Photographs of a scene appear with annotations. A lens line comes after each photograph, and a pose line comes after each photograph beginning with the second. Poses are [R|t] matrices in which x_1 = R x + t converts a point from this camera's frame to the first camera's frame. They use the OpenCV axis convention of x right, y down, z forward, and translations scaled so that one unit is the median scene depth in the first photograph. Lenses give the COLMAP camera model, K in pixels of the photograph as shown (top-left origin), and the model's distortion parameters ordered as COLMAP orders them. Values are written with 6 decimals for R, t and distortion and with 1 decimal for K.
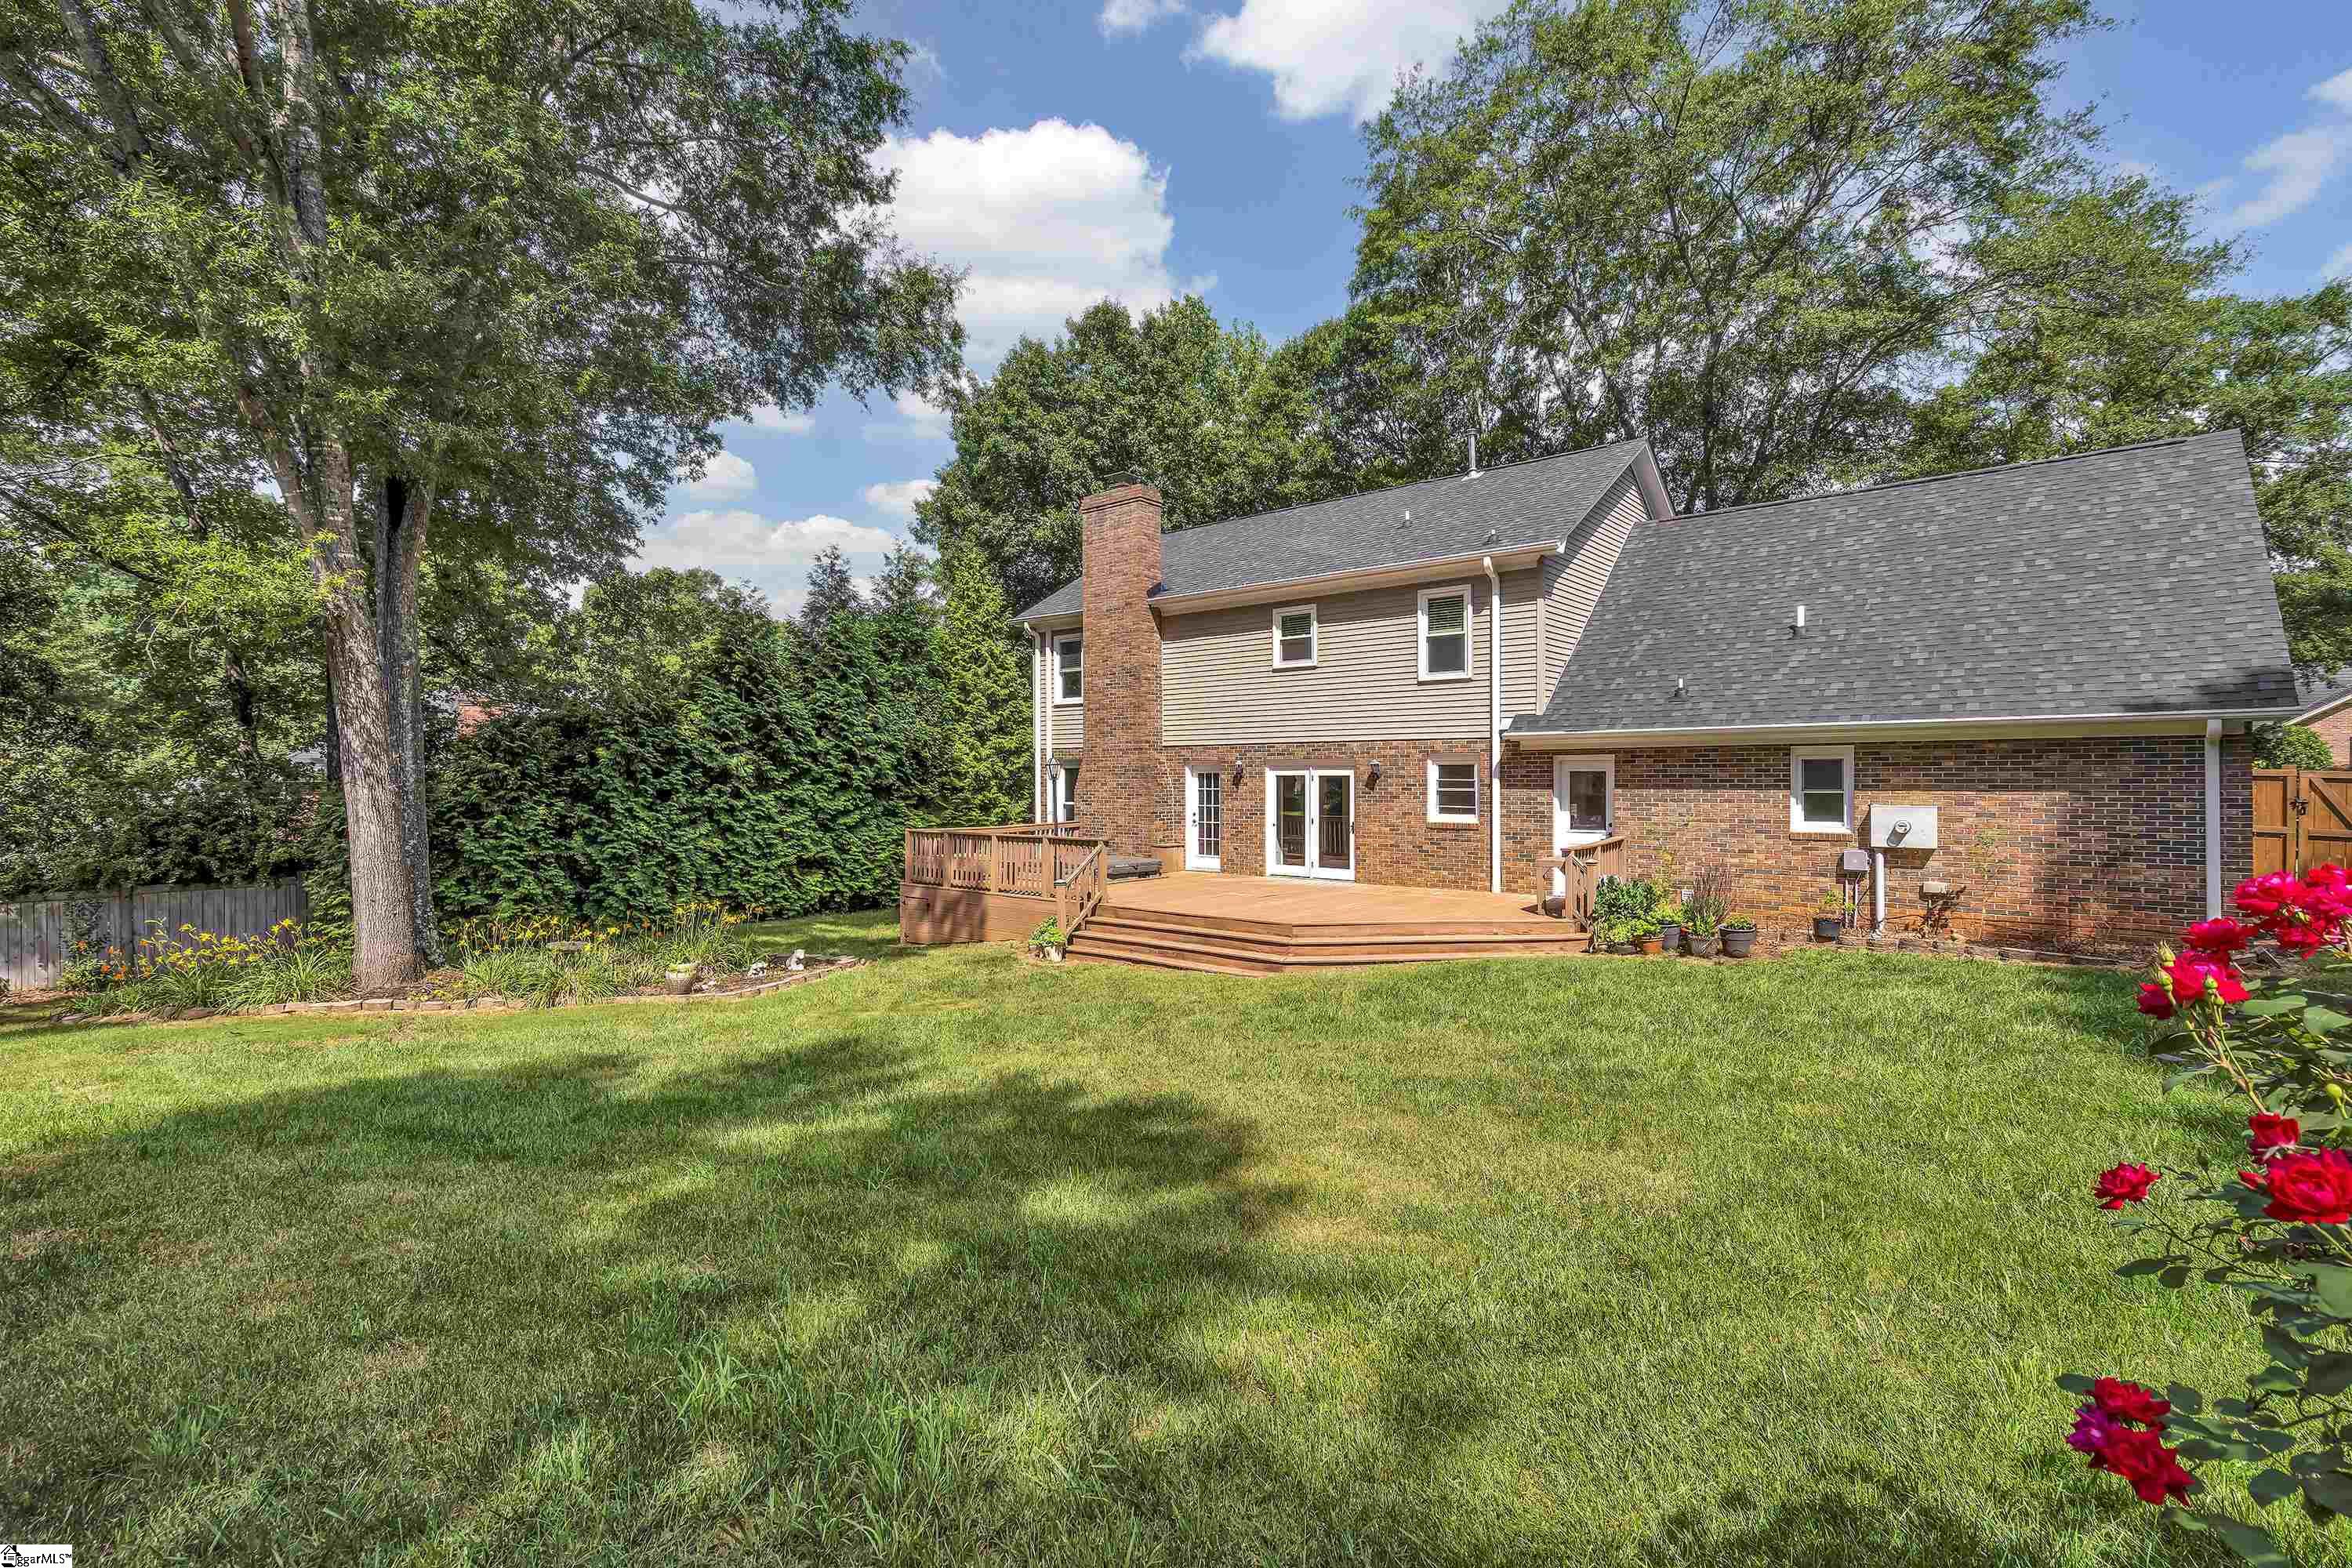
lens RADIAL K [[1054.4, 0, 1185.4], [0, 1054.4, 790.3], [0, 0, 1]] dist [0.001337, 0.000389]
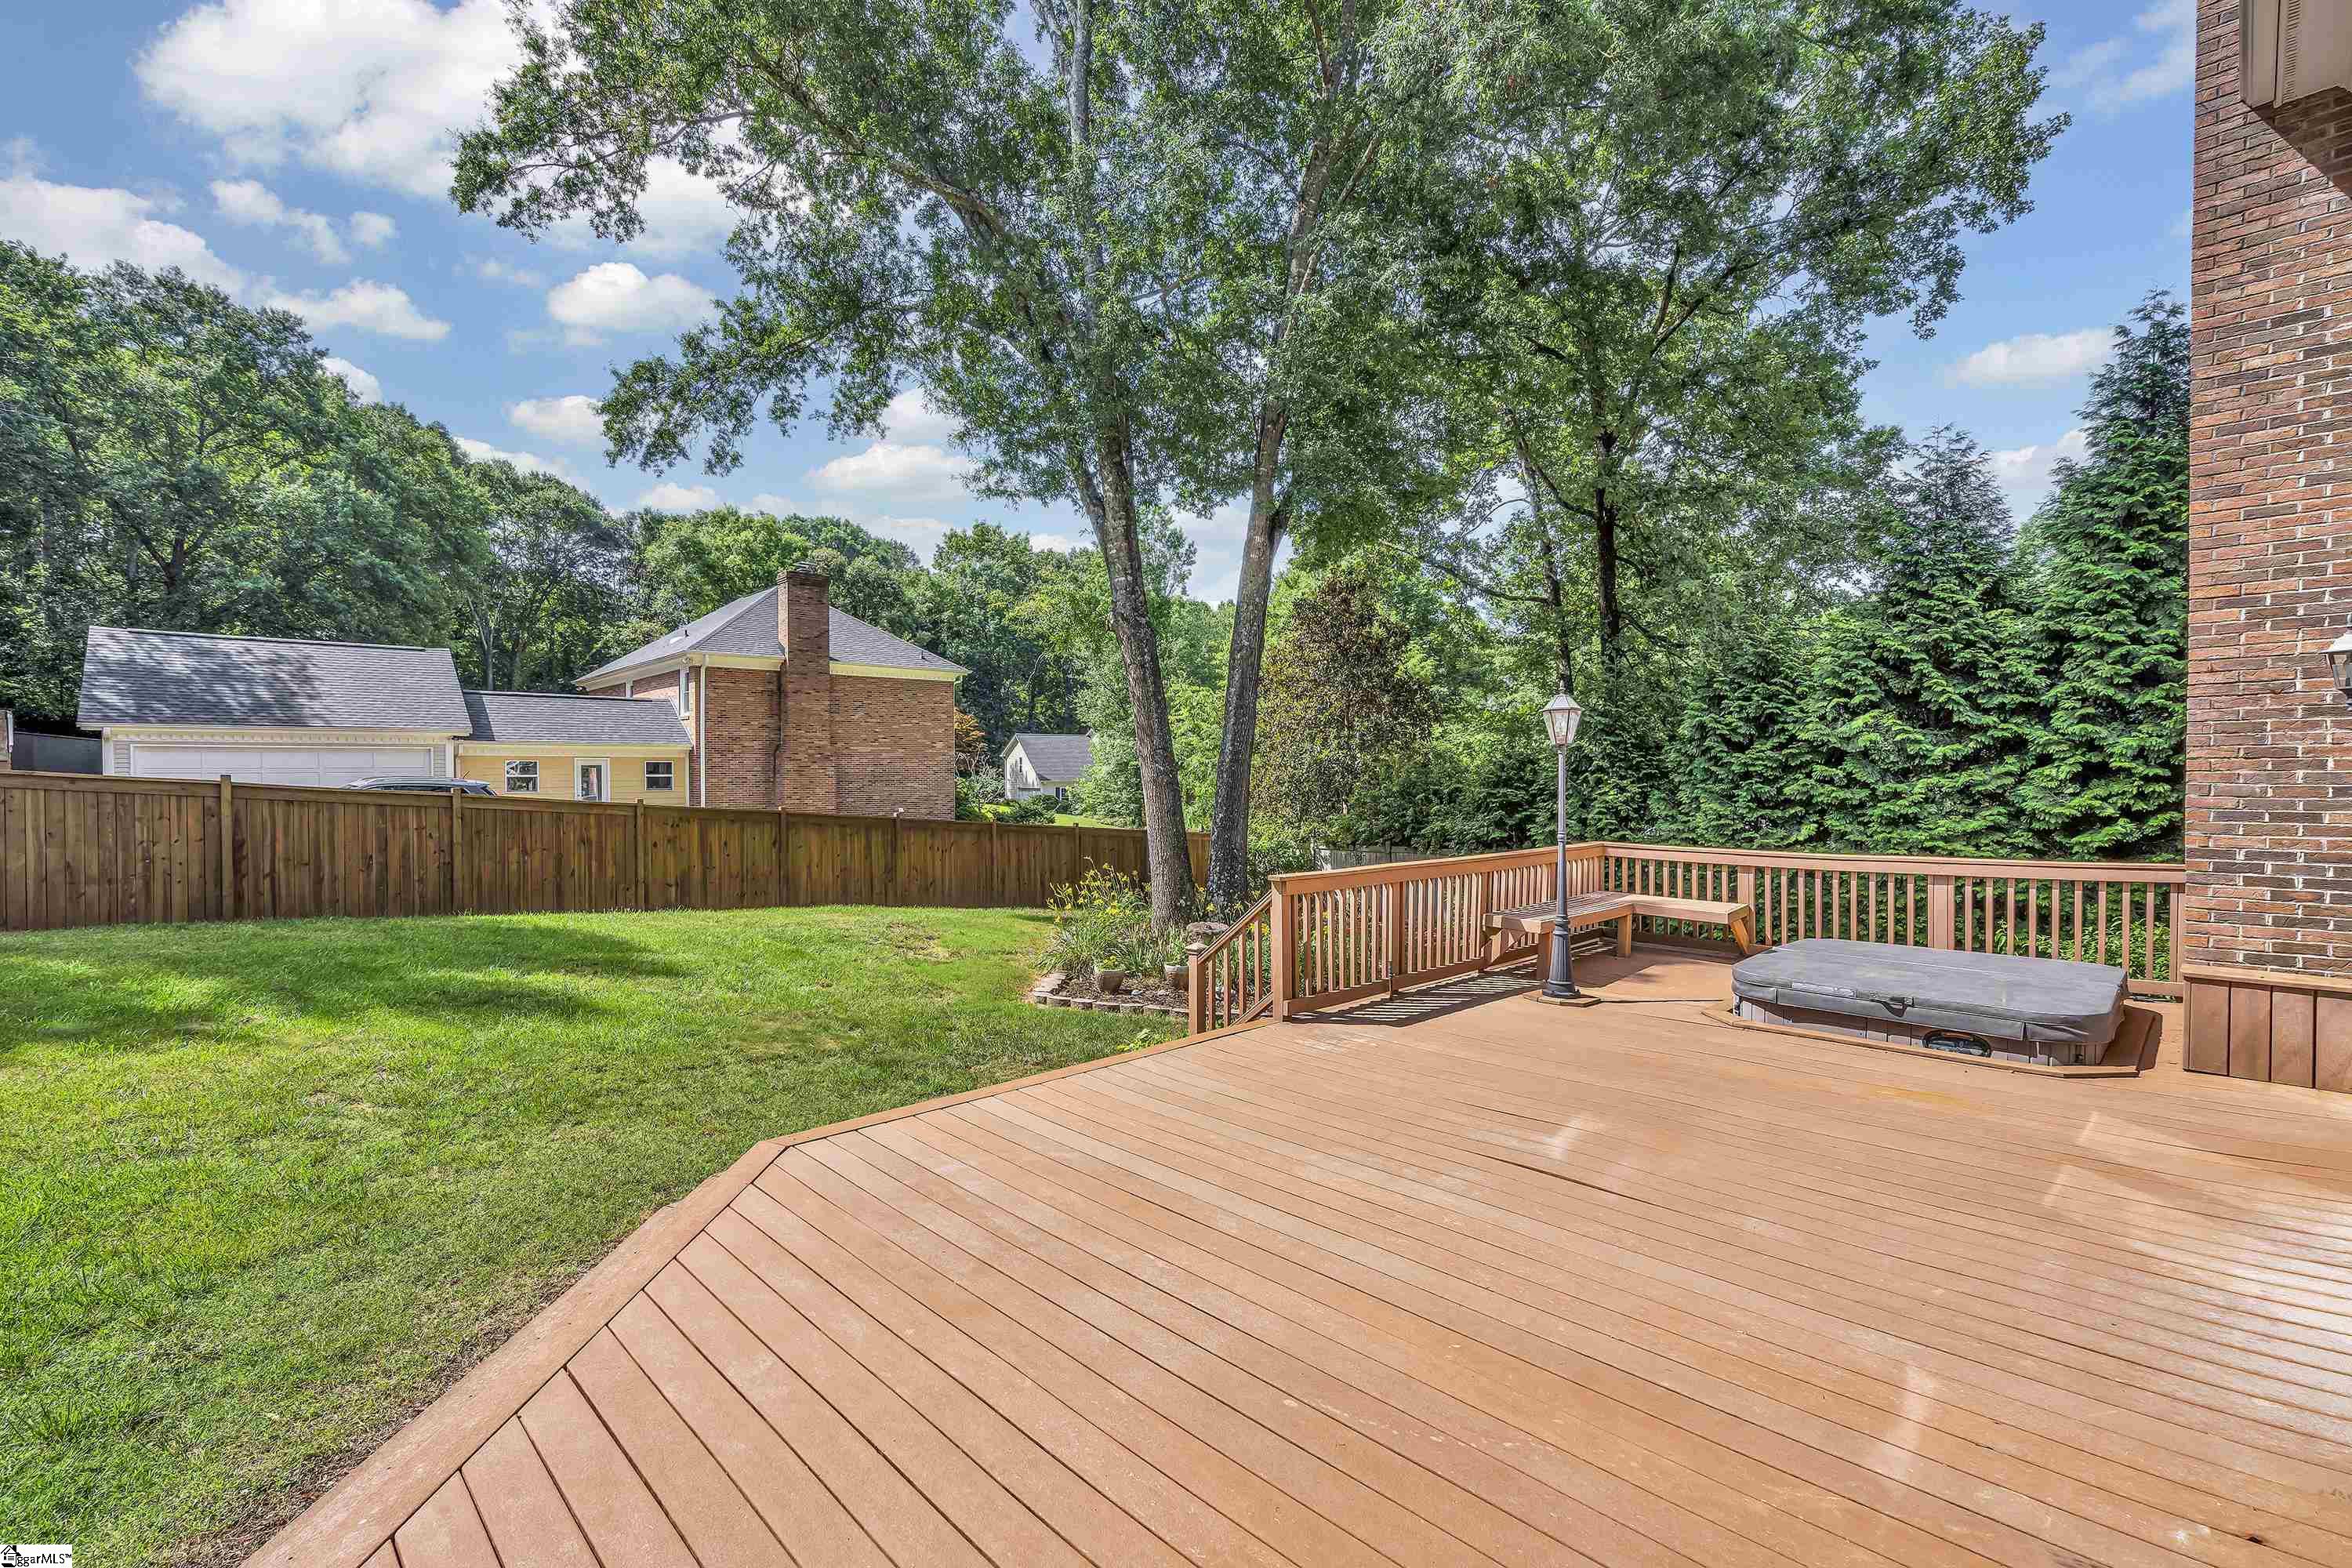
lens RADIAL K [[1054.4, 0, 1178.9], [0, 1054.4, 785.1], [0, 0, 1]] dist [0.001337, 0.000389]
pose [[-0.114491, 0.011226, -0.993361, 0.303885], [-0.007930, 0.999894, 0.012214, 0.001929], [0.993393, 0.009276, -0.114390, 0.821123]]
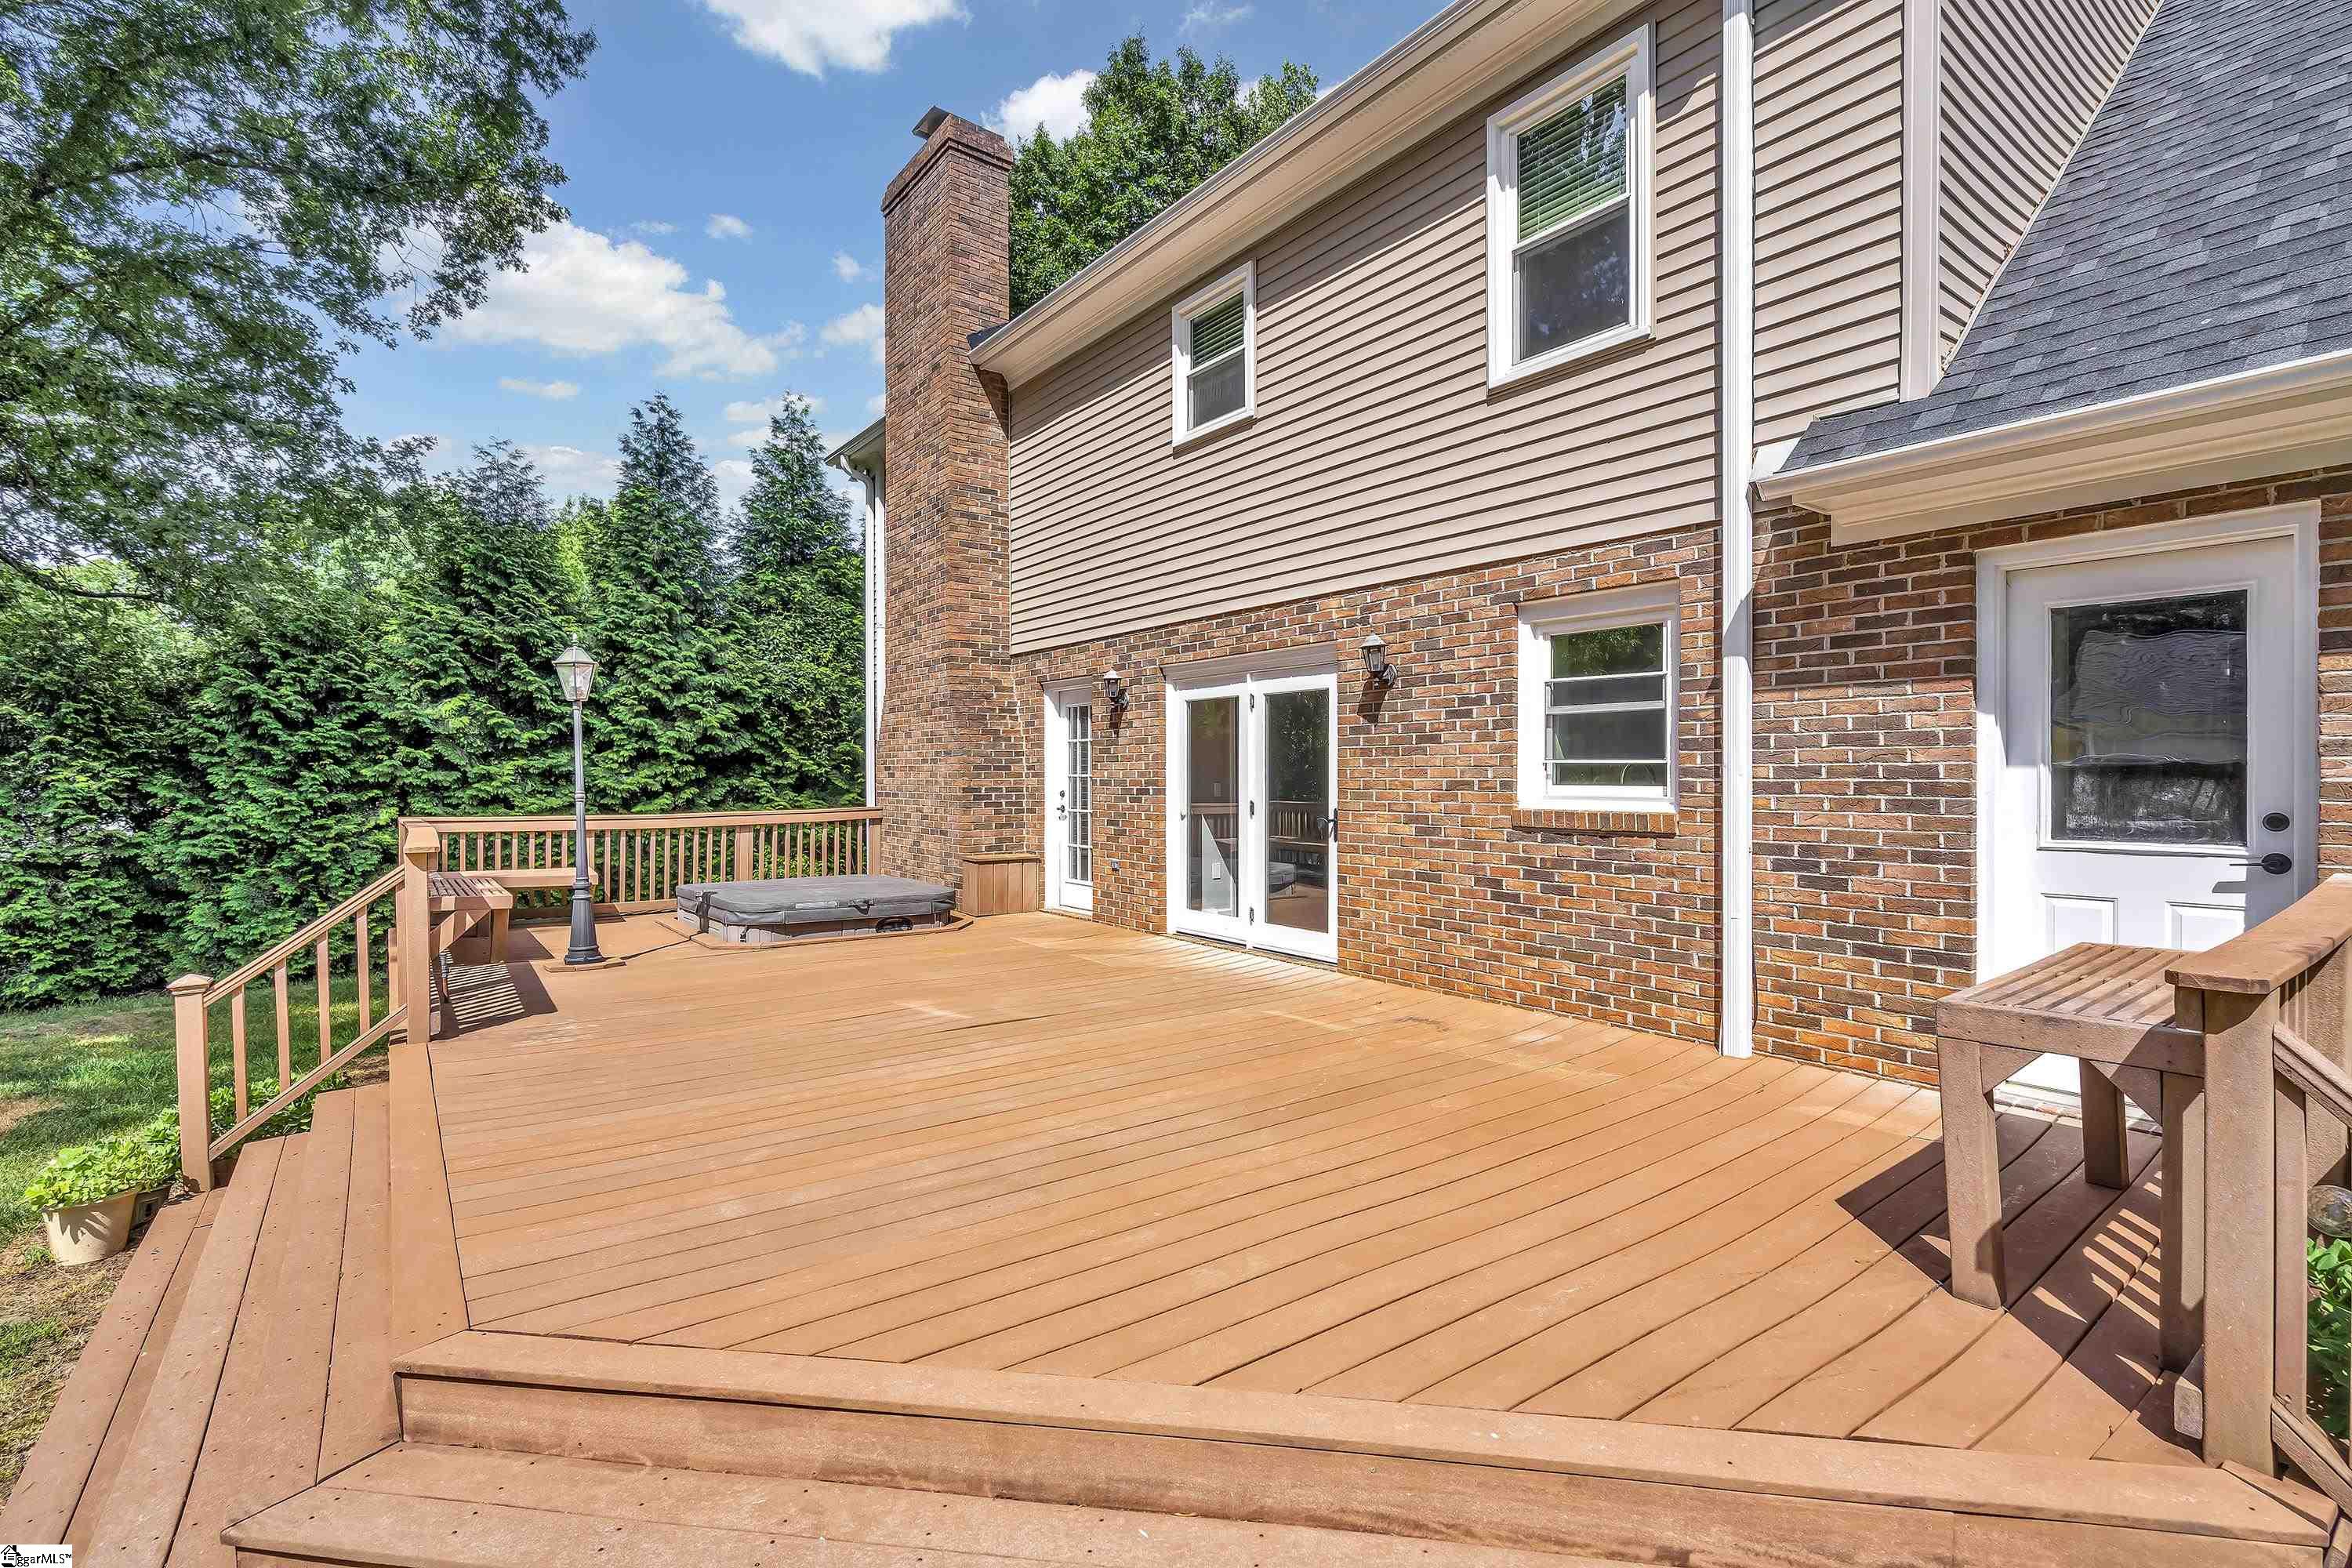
lens RADIAL K [[1054.4, 0, 1165.2], [0, 1054.4, 784.3], [0, 0, 1]] dist [0.001337, 0.000389]
pose [[0.968971, 0.001676, -0.247170, 0.188898], [-0.002919, 0.999985, -0.004661, 0.022322], [0.247159, 0.005238, 0.968961, 0.600808]]
